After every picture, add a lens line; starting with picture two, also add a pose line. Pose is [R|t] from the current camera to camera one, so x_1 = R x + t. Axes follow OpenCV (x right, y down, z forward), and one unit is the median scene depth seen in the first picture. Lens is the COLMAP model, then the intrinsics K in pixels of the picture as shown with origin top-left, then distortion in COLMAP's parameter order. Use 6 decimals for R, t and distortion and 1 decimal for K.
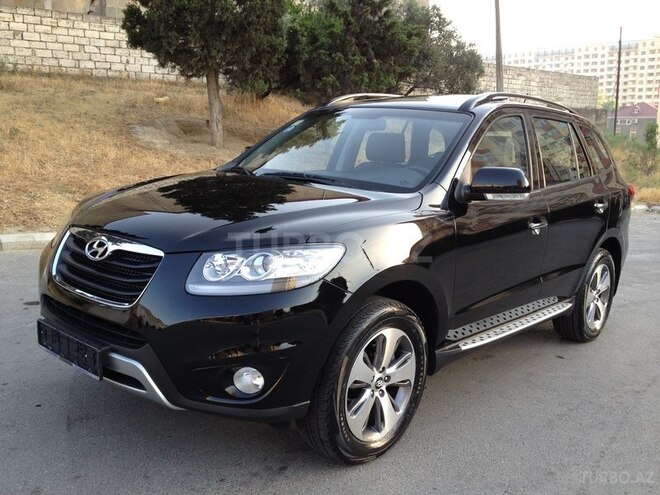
lens RADIAL K [[609.4, 0, 330.0], [0, 609.4, 247.5], [0, 0, 1]] dist [0.100604, -0.203577]
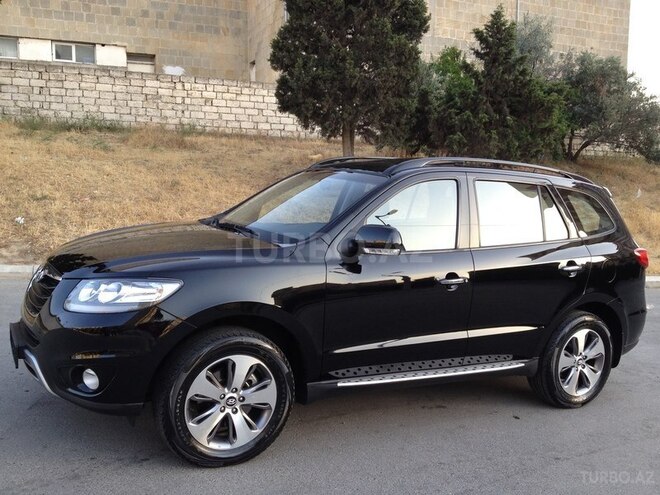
lens RADIAL K [[609.4, 0, 330.0], [0, 609.4, 247.5], [0, 0, 1]] dist [0.100604, -0.203577]
pose [[0.947900, 0.046362, -0.315177, 0.474942], [-0.072589, 0.994761, -0.071986, -0.002662], [0.310189, 0.091114, 0.946299, -0.072042]]
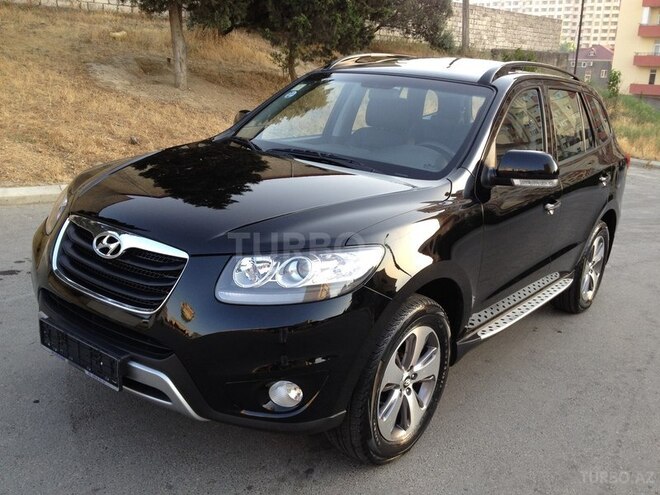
lens RADIAL K [[609.4, 0, 330.0], [0, 609.4, 247.5], [0, 0, 1]] dist [0.100604, -0.203577]
pose [[0.997290, 0.003983, 0.073459, -0.085604], [-0.011305, 0.994970, 0.099530, -0.063697], [-0.072693, -0.100091, 0.992319, 0.054776]]
